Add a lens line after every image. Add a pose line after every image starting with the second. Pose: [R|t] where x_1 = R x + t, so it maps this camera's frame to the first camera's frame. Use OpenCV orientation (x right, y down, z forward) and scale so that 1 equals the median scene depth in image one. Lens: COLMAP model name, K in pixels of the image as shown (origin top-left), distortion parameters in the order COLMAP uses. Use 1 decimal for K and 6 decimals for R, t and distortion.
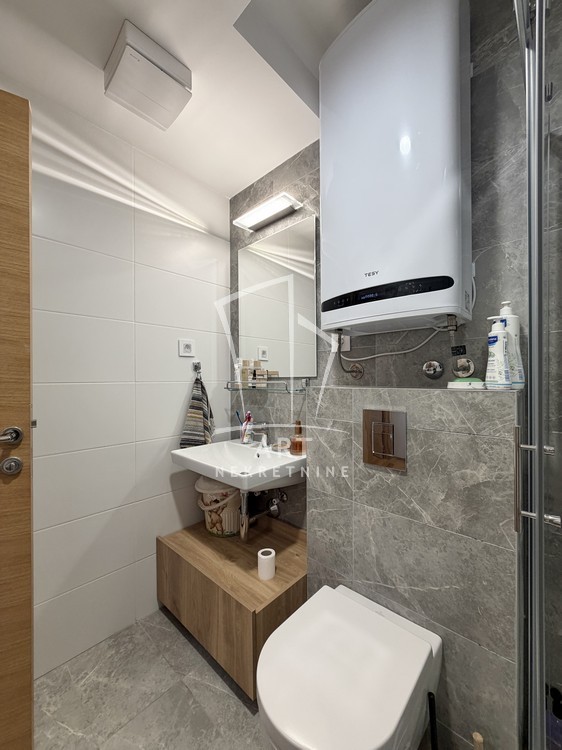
lens RADIAL K [[297.8, 0, 280.5], [0, 297.8, 378.6], [0, 0, 1]] dist [-0.001095, -0.000362]
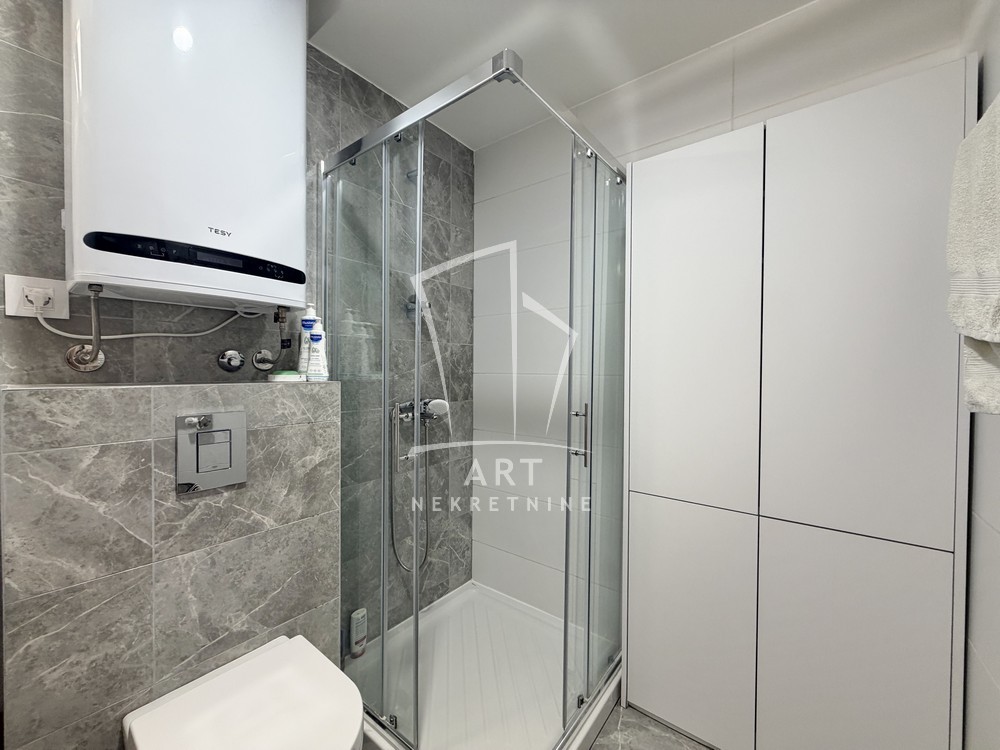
lens RADIAL K [[397.0, 0, 494.0], [0, 397.0, 378.2], [0, 0, 1]] dist [-0.001095, -0.000362]
pose [[-0.075234, -0.021774, 0.996928, -0.796211], [-0.008335, 0.999740, 0.021207, -0.012255], [-0.997131, -0.006714, -0.075396, 0.410337]]
